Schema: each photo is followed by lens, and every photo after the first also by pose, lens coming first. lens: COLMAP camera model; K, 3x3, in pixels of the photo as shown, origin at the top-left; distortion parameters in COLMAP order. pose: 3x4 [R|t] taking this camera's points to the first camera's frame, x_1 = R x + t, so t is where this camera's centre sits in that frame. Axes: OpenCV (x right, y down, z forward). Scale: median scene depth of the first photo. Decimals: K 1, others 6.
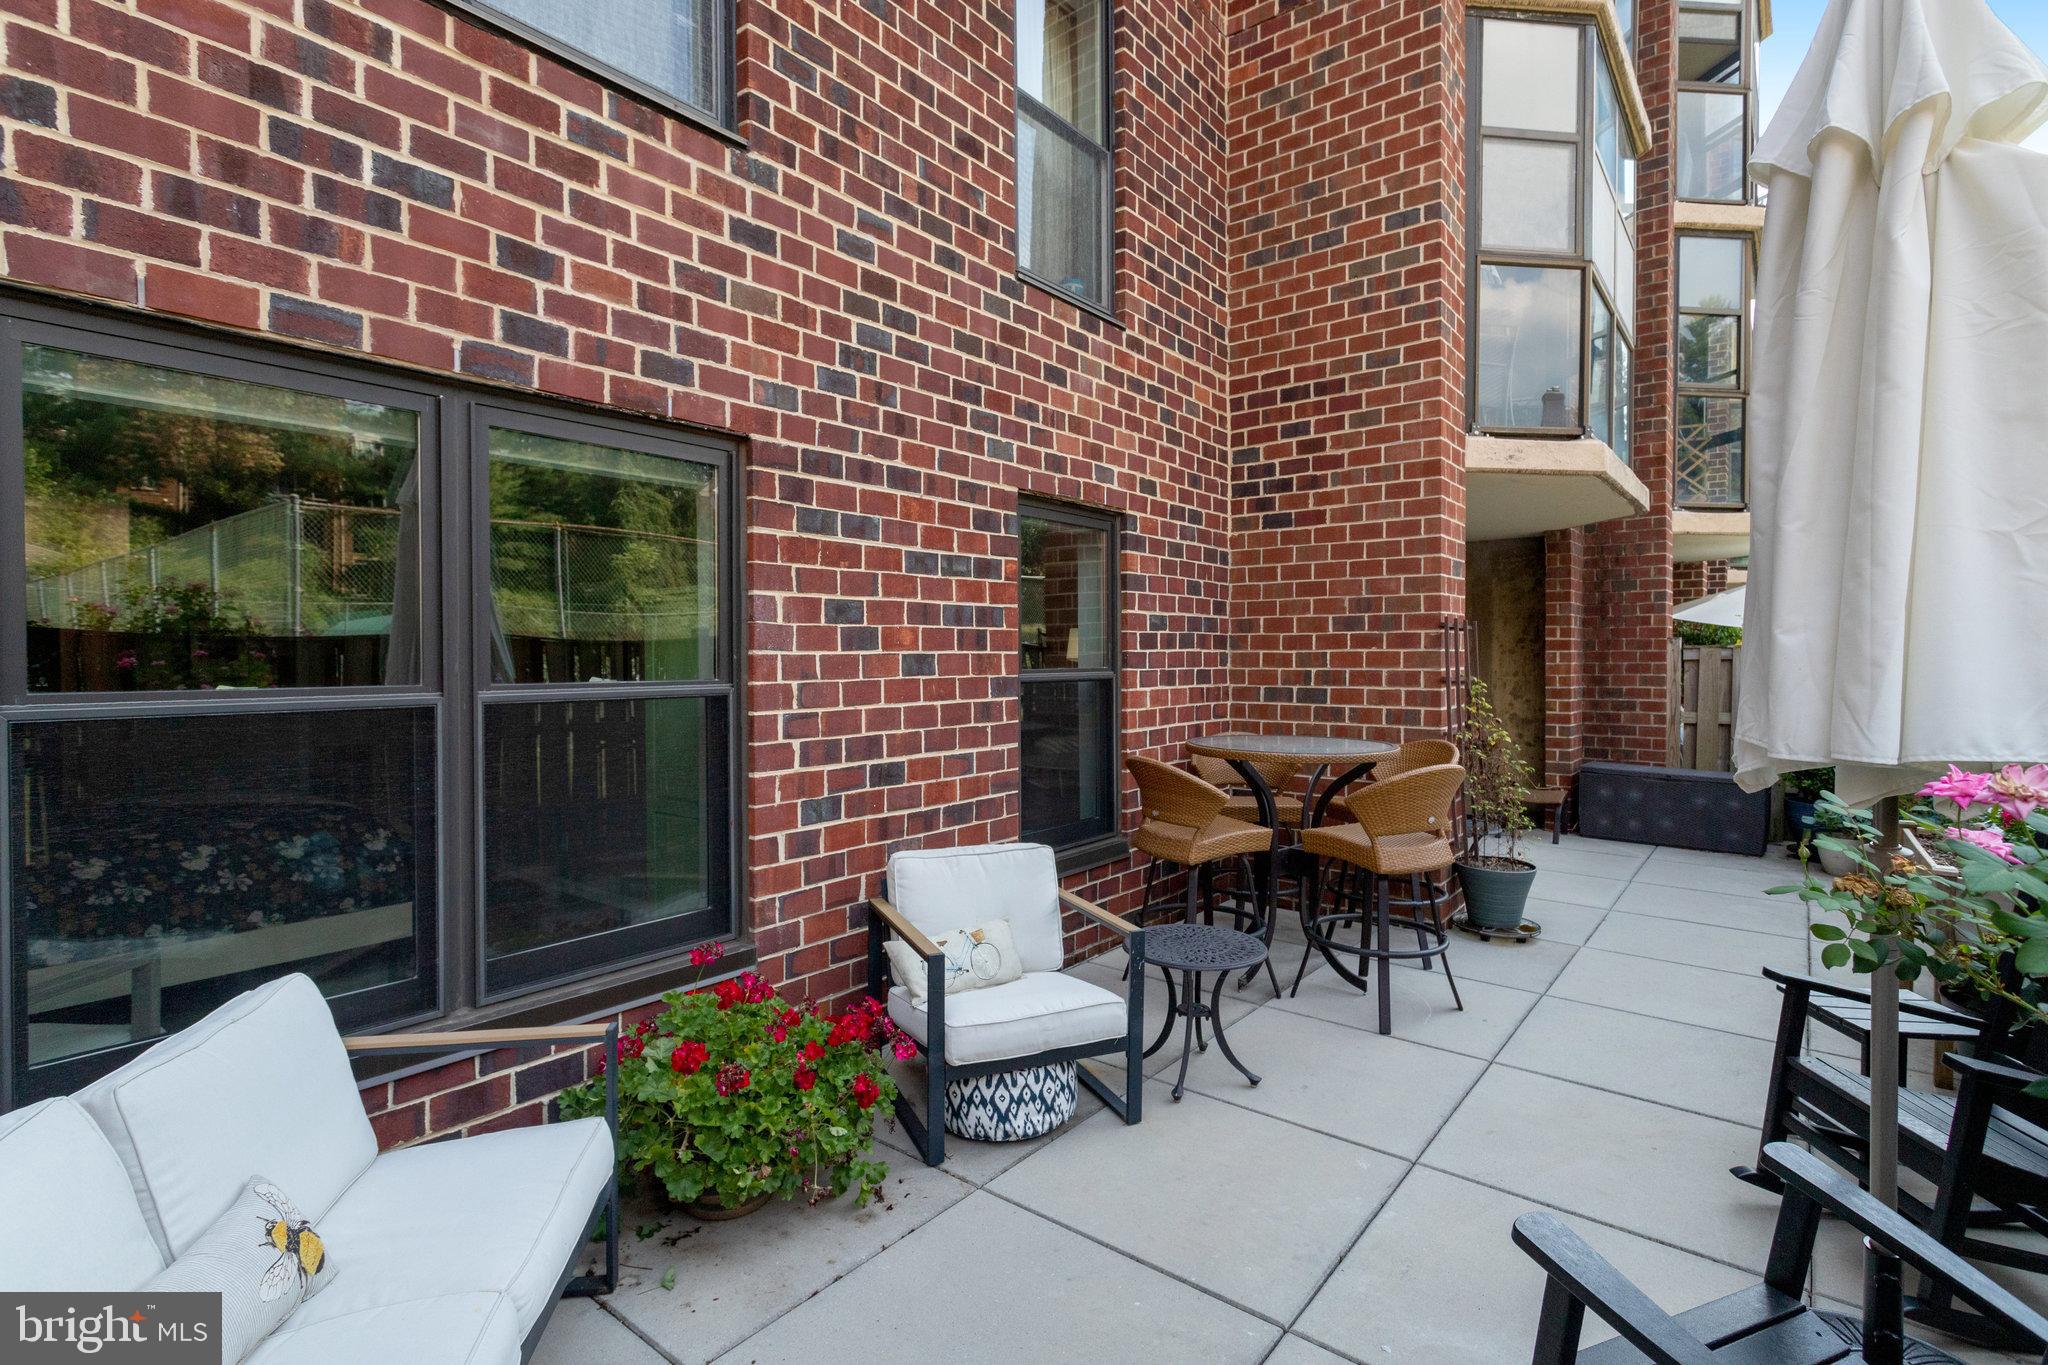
lens RADIAL K [[977.8, 0, 1009.3], [0, 977.8, 686.4], [0, 0, 1]] dist [-0.000255, 0.000520]
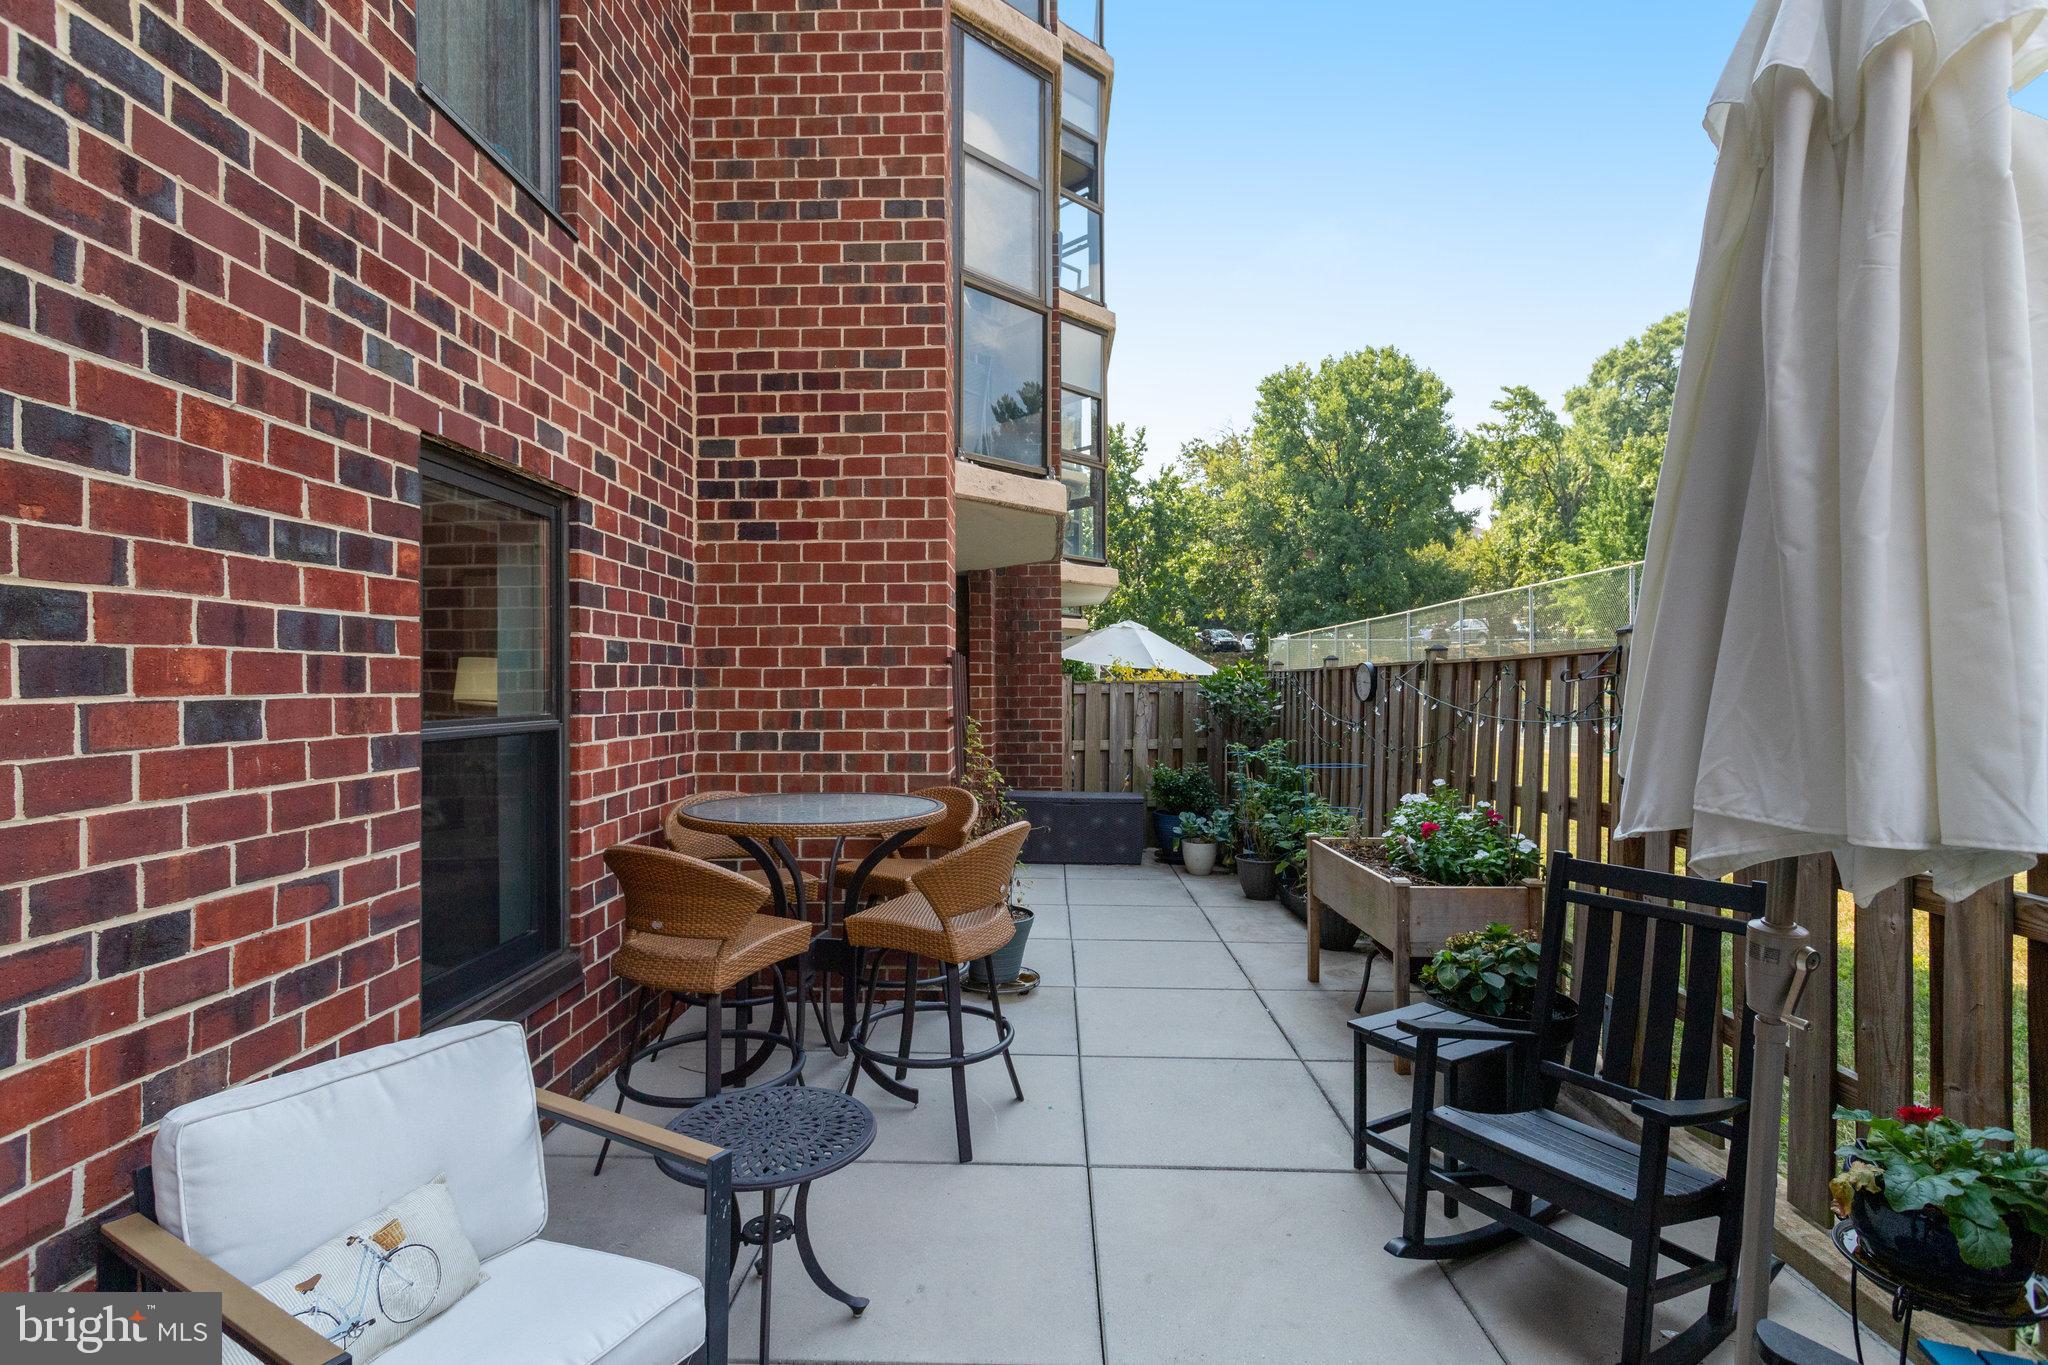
lens RADIAL K [[977.8, 0, 1034.8], [0, 977.8, 683.5], [0, 0, 1]] dist [-0.000255, 0.000520]
pose [[0.792604, -0.000184, 0.609736, -0.064585], [0.022596, 0.999322, -0.029070, -0.016538], [-0.609318, 0.036819, 0.792071, 0.299591]]
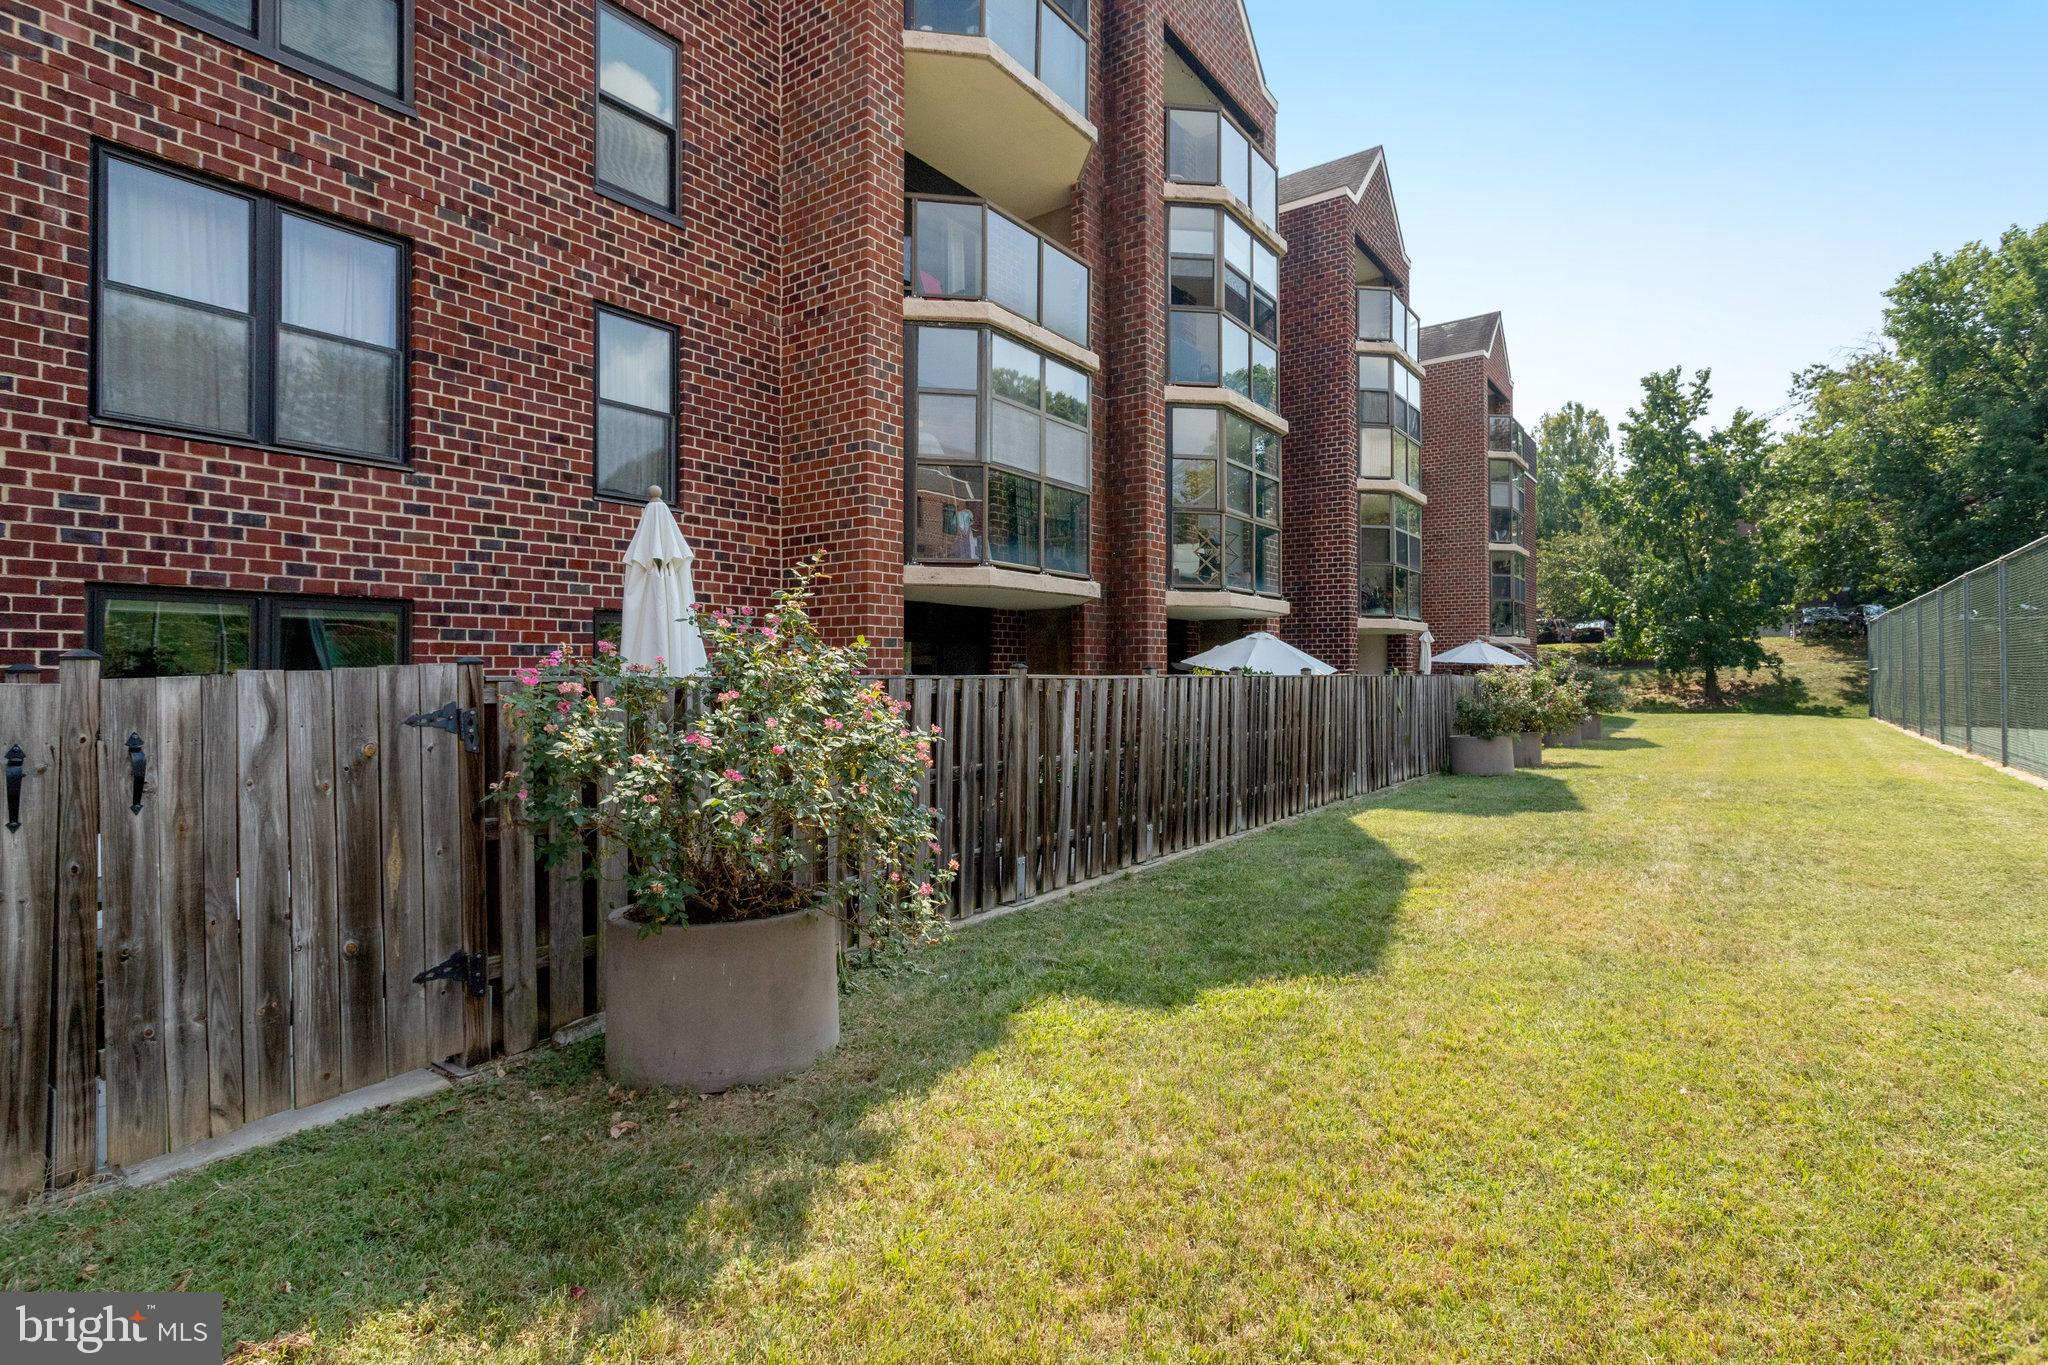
lens RADIAL K [[977.8, 0, 995.8], [0, 977.8, 673.9], [0, 0, 1]] dist [-0.000255, 0.000520]
pose [[0.999213, -0.001516, 0.039636, 0.768471], [0.002950, 0.999342, -0.036145, -0.001086], [-0.039555, 0.036234, 0.998560, -1.004538]]
